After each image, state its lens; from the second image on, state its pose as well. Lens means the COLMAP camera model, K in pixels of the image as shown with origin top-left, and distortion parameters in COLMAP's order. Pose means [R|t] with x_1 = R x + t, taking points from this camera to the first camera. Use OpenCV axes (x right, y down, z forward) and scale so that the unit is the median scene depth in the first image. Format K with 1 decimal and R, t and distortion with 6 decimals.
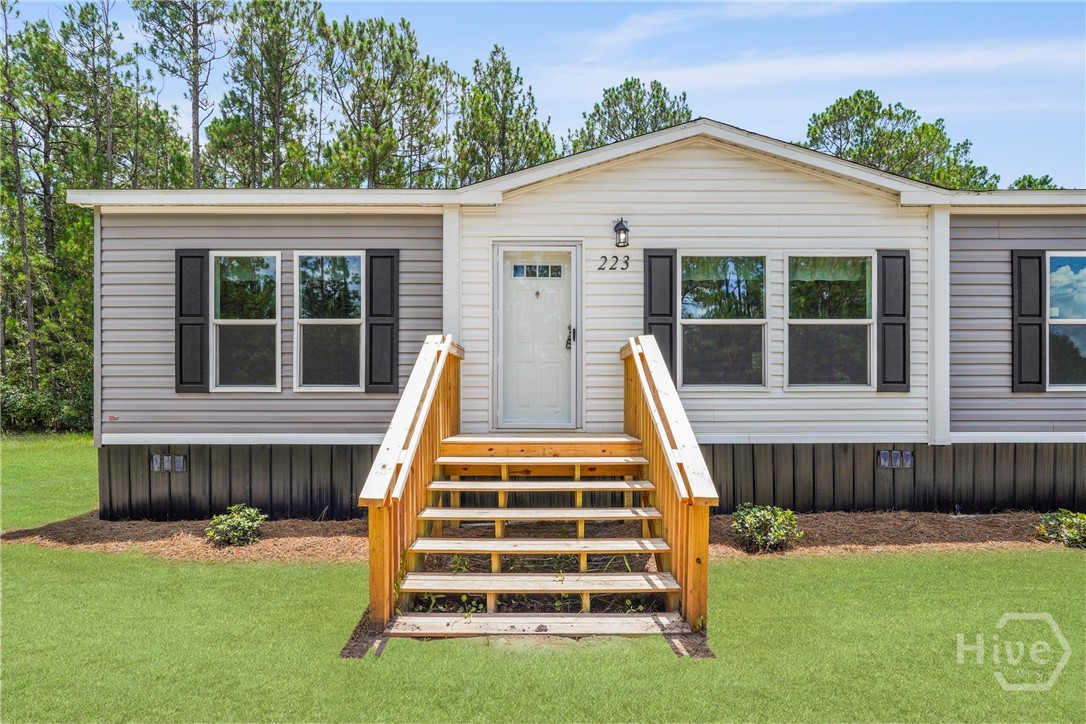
lens RADIAL K [[498.1, 0, 543.2], [0, 498.1, 401.1], [0, 0, 1]] dist [-0.024085, 0.010476]
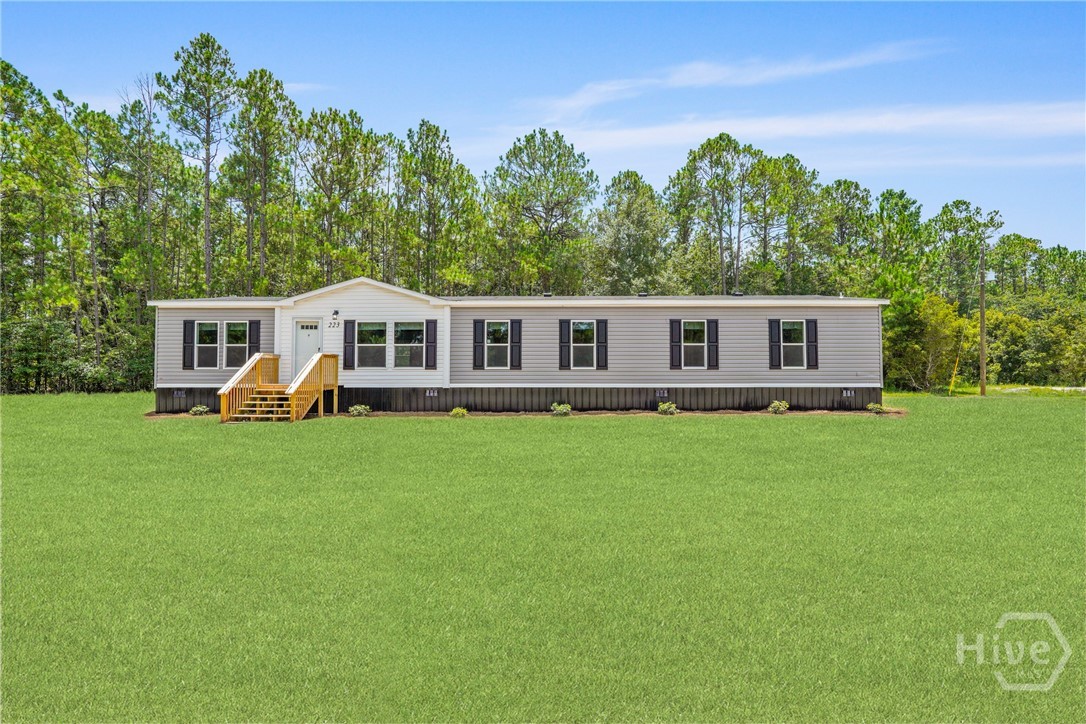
lens RADIAL K [[480.6, 0, 543.0], [0, 480.6, 362.0], [0, 0, 1]] dist [-0.014028, 0.006841]
pose [[0.999913, 0.000245, -0.013214, 1.390610], [-0.000625, 0.999587, -0.028715, 0.016935], [0.013201, 0.028721, 0.999500, -1.755422]]
